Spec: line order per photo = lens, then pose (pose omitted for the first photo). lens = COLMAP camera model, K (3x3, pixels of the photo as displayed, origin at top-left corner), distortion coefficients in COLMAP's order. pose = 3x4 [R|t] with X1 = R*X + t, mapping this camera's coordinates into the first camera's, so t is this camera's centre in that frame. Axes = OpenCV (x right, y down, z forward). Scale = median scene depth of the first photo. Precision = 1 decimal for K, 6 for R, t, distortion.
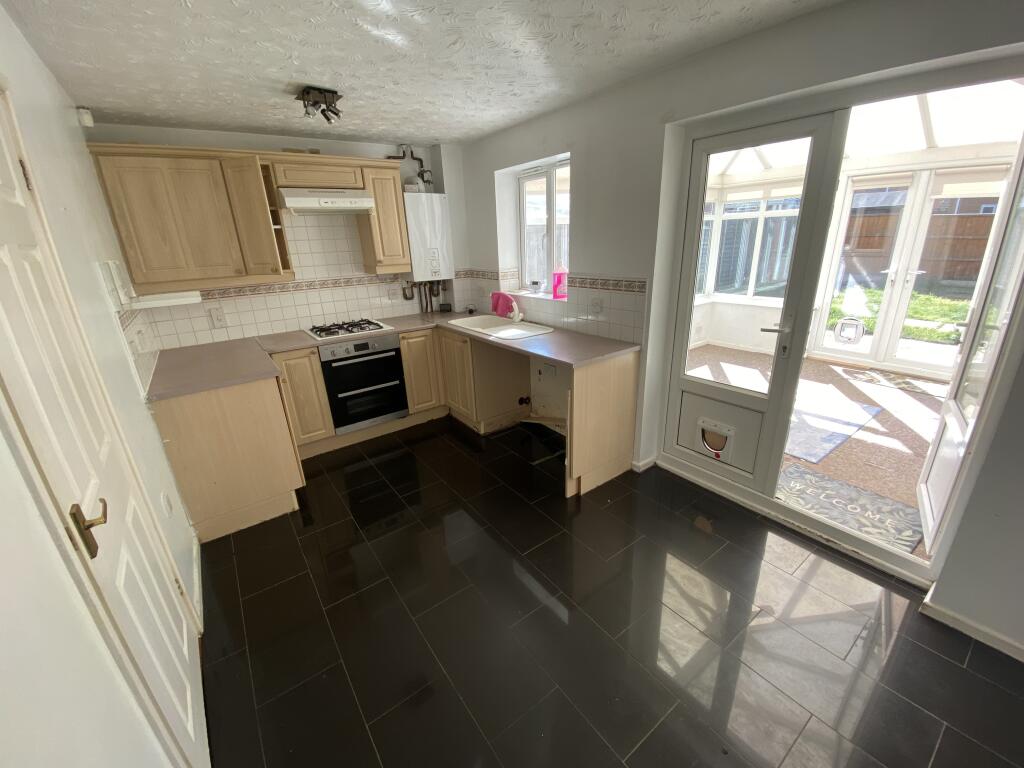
lens RADIAL K [[418.0, 0, 512.0], [0, 418.0, 384.0], [0, 0, 1]] dist [0.002639, -0.012837]
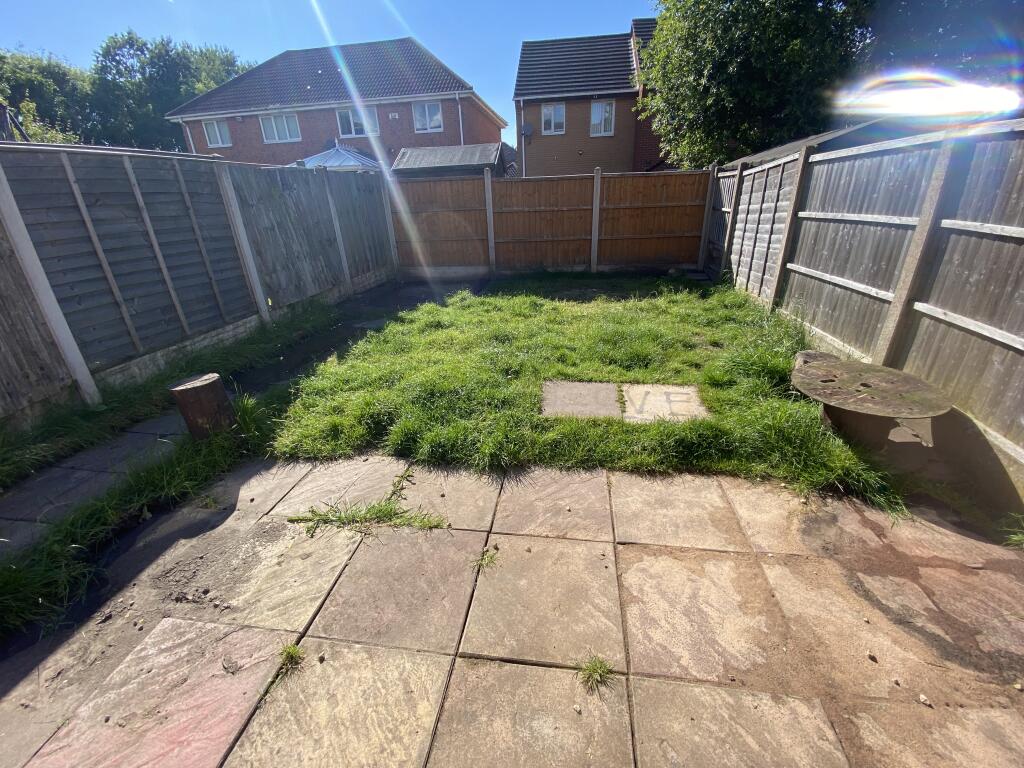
lens RADIAL K [[407.4, 0, 512.0], [0, 407.4, 384.0], [0, 0, 1]] dist [0.000027, 0.000000]
pose [[0.700476, -0.284294, 0.654607, 0.901011], [0.247479, 0.957080, 0.150837, -0.354007], [-0.669393, 0.056344, 0.740768, 1.019014]]
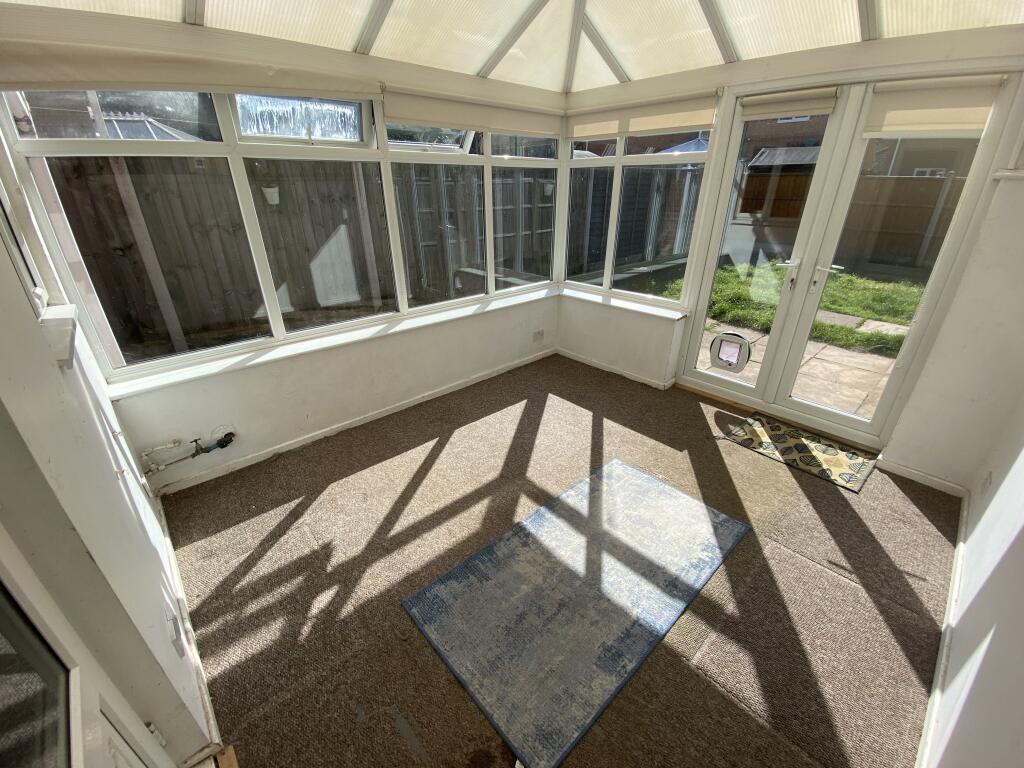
lens RADIAL K [[418.0, 0, 512.0], [0, 418.0, 384.0], [0, 0, 1]] dist [0.002639, -0.012837]
pose [[0.993699, -0.014872, 0.111088, 0.423710], [0.002665, 0.994012, 0.109242, -0.161530], [-0.112047, -0.108258, 0.987788, 0.410708]]
